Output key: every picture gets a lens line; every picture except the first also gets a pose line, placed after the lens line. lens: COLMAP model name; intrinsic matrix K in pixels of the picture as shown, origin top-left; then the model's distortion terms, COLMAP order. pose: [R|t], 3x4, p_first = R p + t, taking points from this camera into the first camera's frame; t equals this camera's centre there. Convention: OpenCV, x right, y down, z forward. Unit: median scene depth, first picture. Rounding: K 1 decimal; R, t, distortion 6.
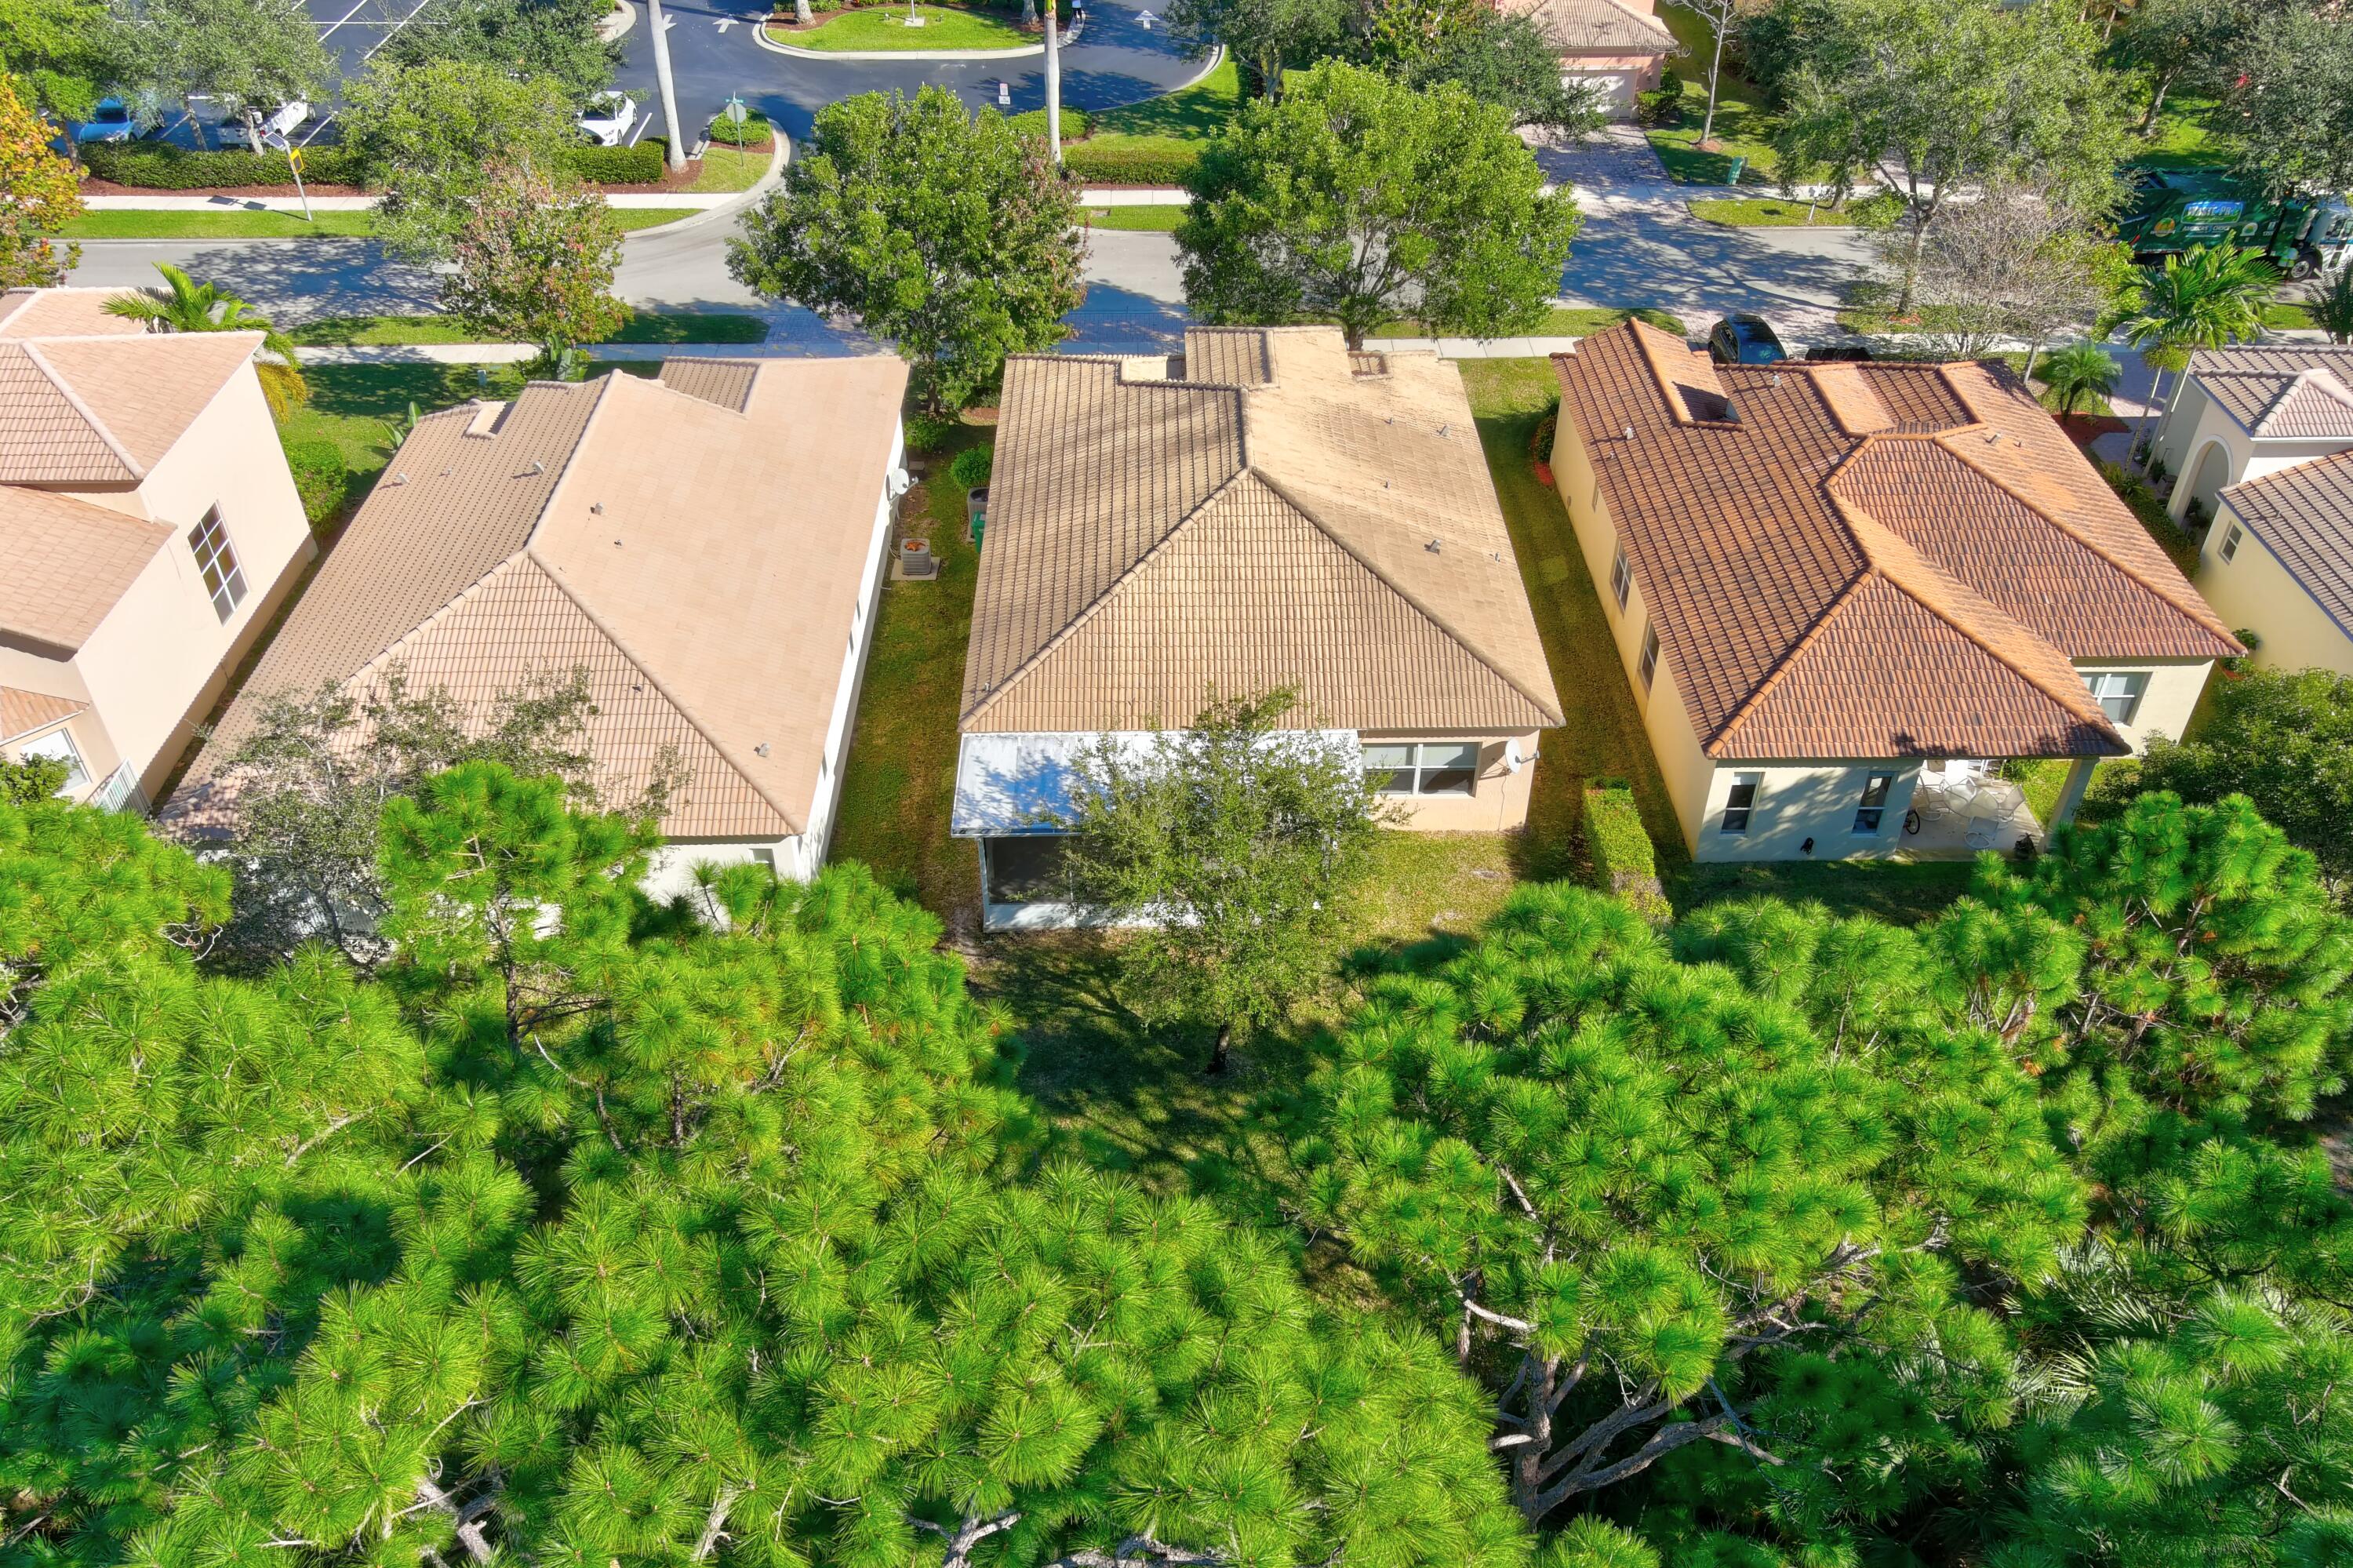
lens RADIAL K [[1816.9, 0, 1177.9], [0, 1816.9, 798.0], [0, 0, 1]] dist [0.008269, 0.006612]
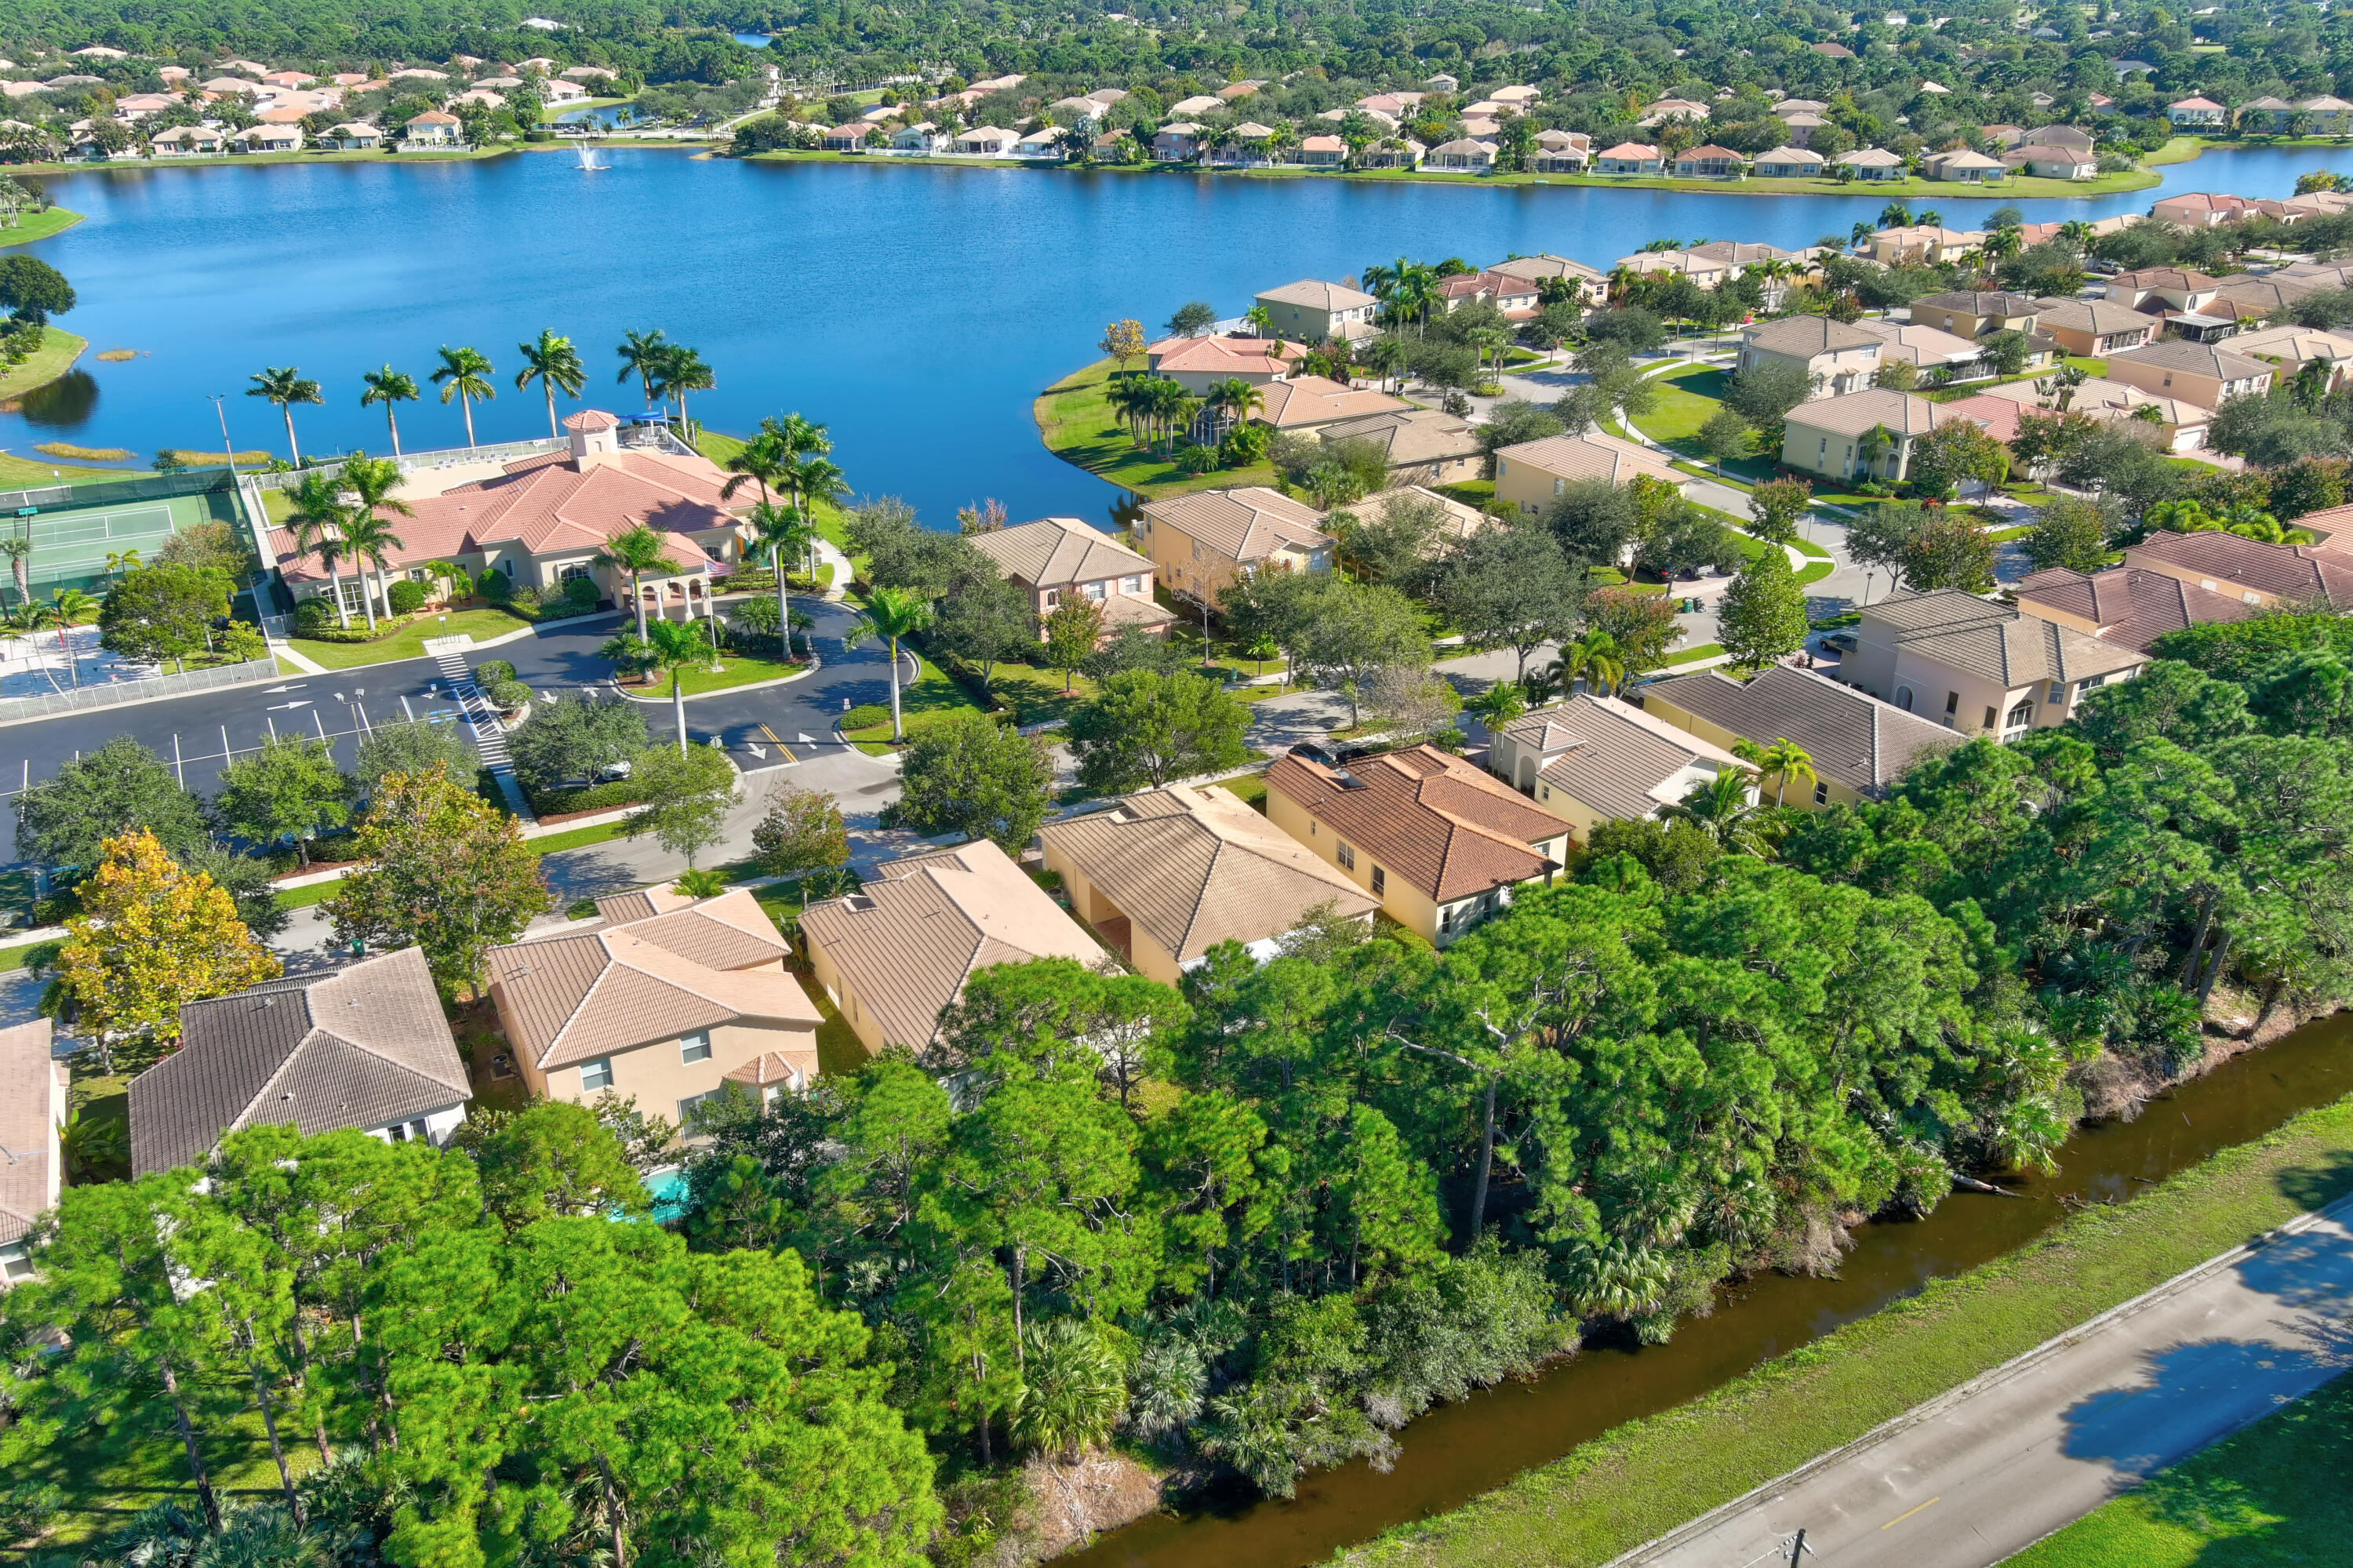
lens RADIAL K [[1816.9, 0, 1177.9], [0, 1816.9, 798.0], [0, 0, 1]] dist [0.008269, 0.006612]
pose [[0.882079, -0.200002, 0.426539, -0.845564], [0.296407, 0.939353, -0.172509, 0.133024], [-0.366169, 0.278596, 0.887865, -0.928813]]
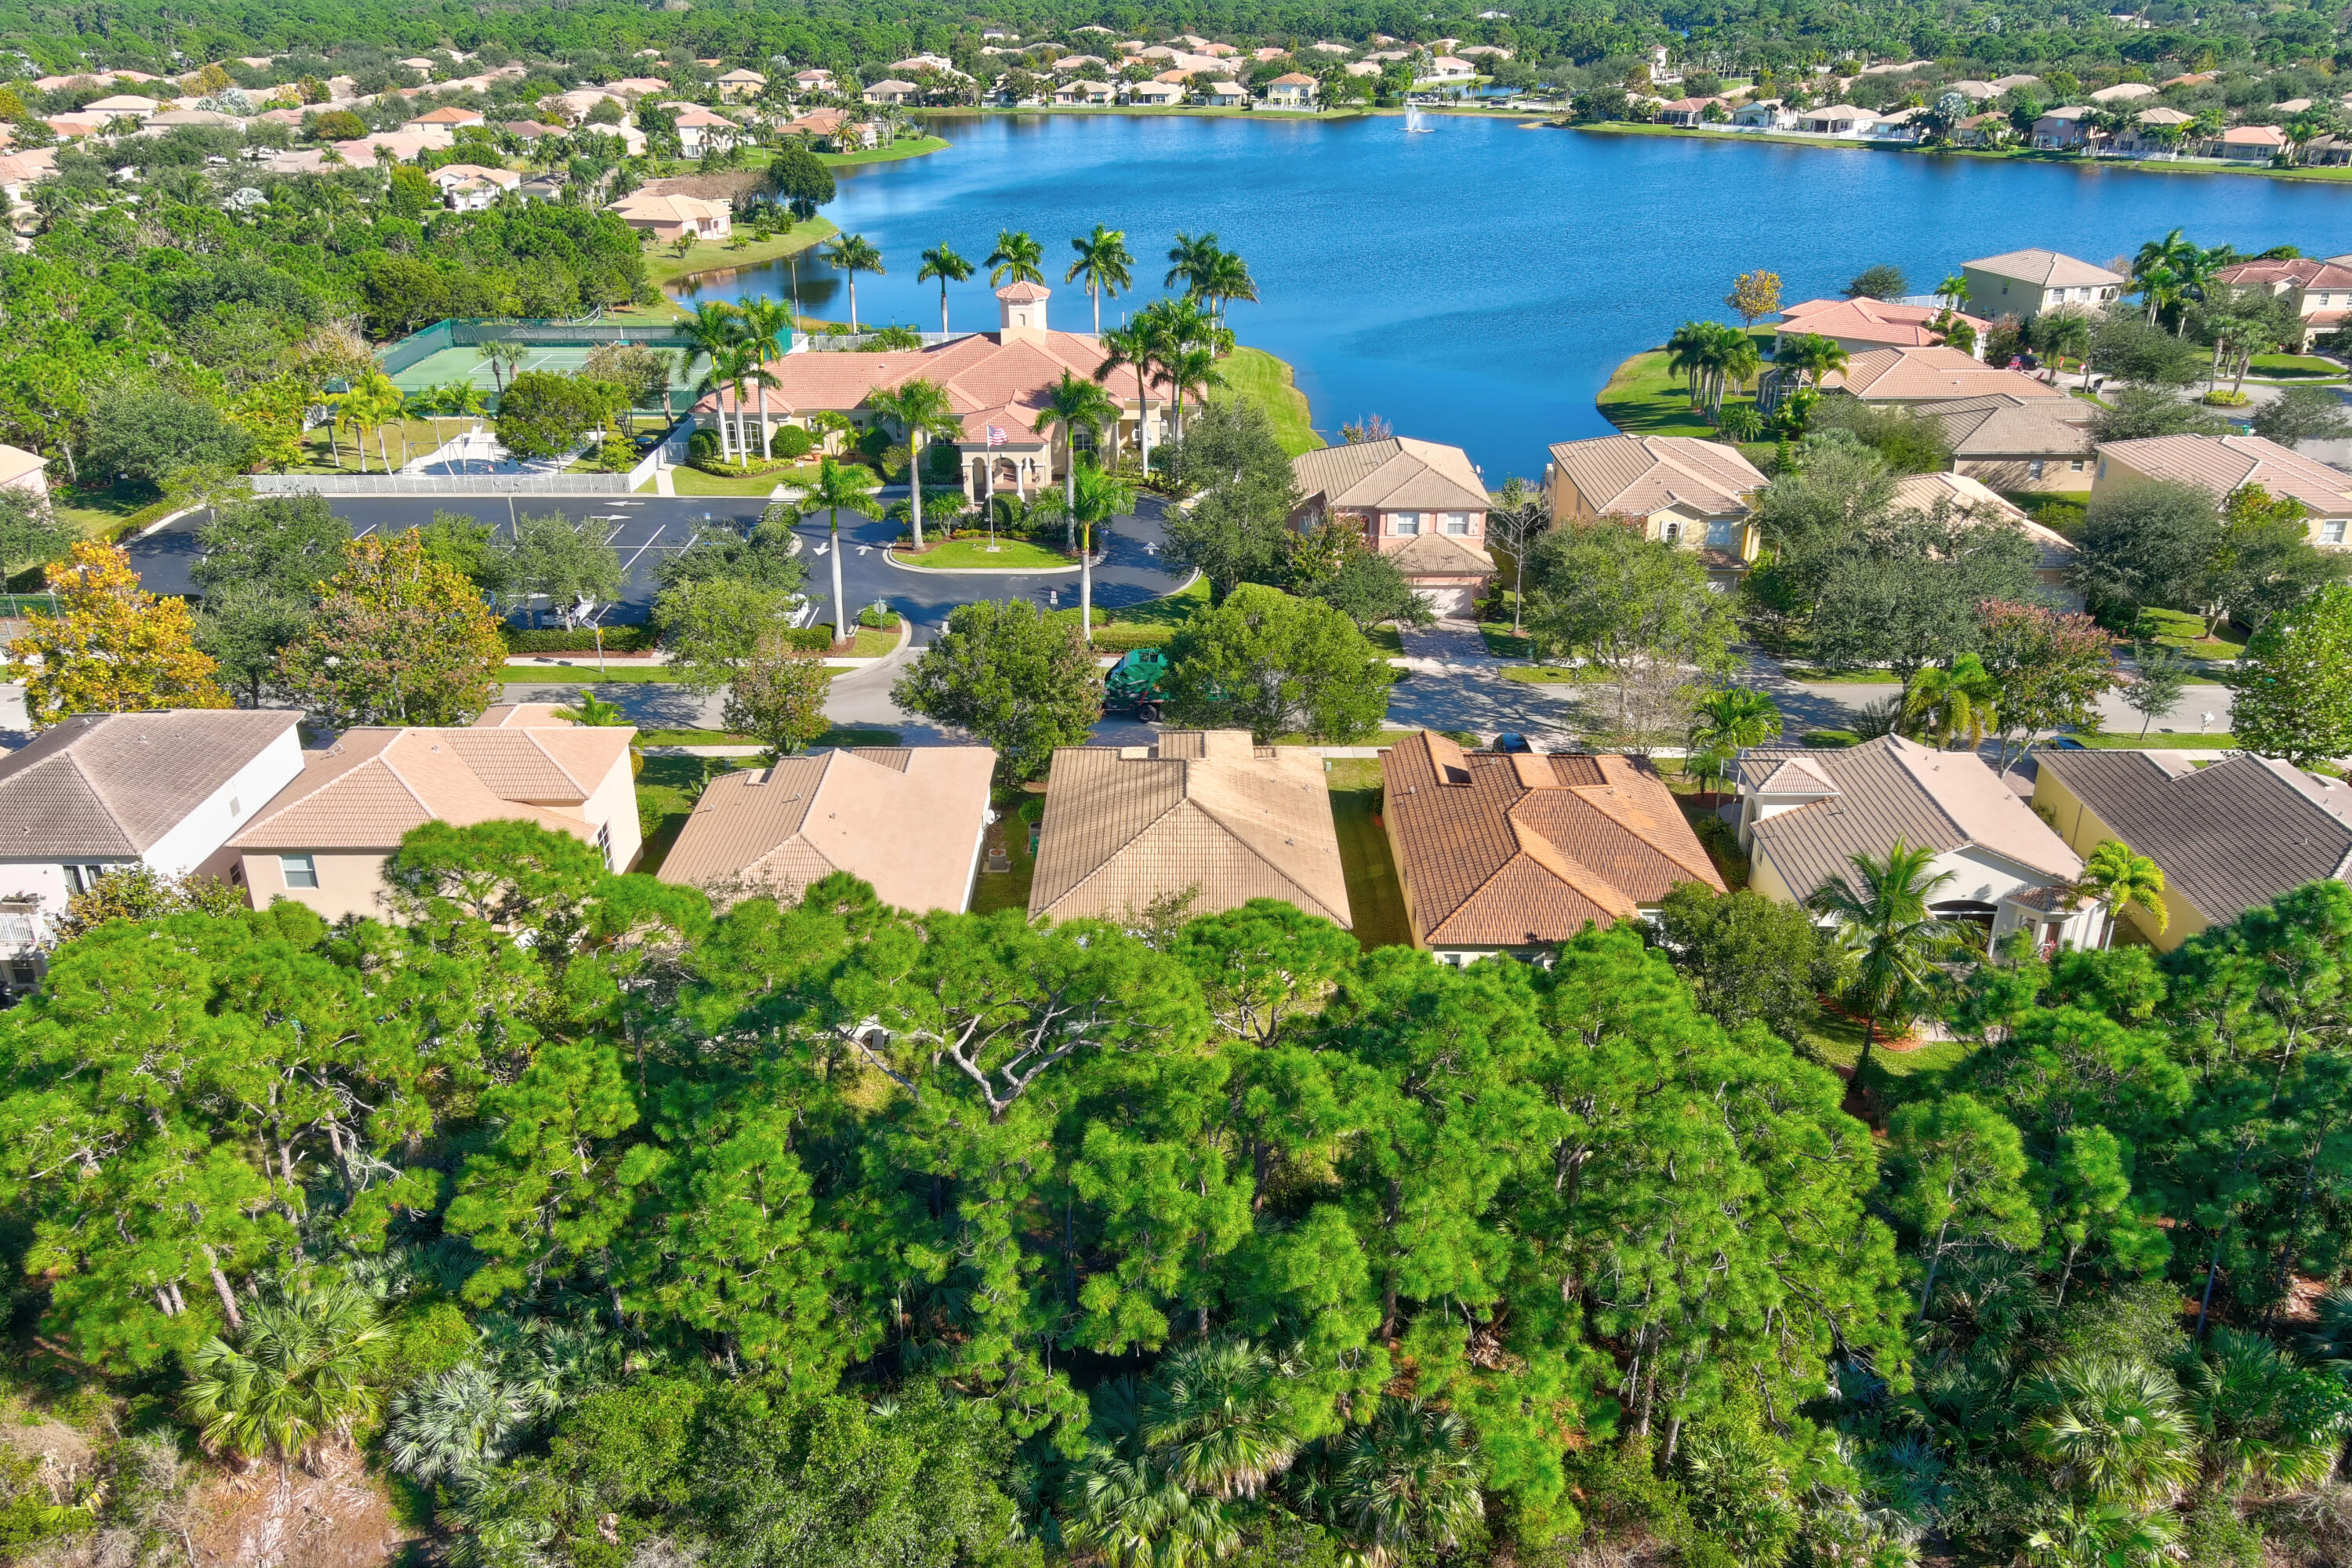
lens RADIAL K [[1816.1, 0, 1177.4], [0, 1816.1, 798.0], [0, 0, 1]] dist [0.008269, 0.006612]
pose [[0.999870, 0.008714, -0.013586, 0.044375], [-0.011801, 0.968926, -0.247069, 0.221687], [0.011011, 0.247197, 0.968903, -0.634714]]
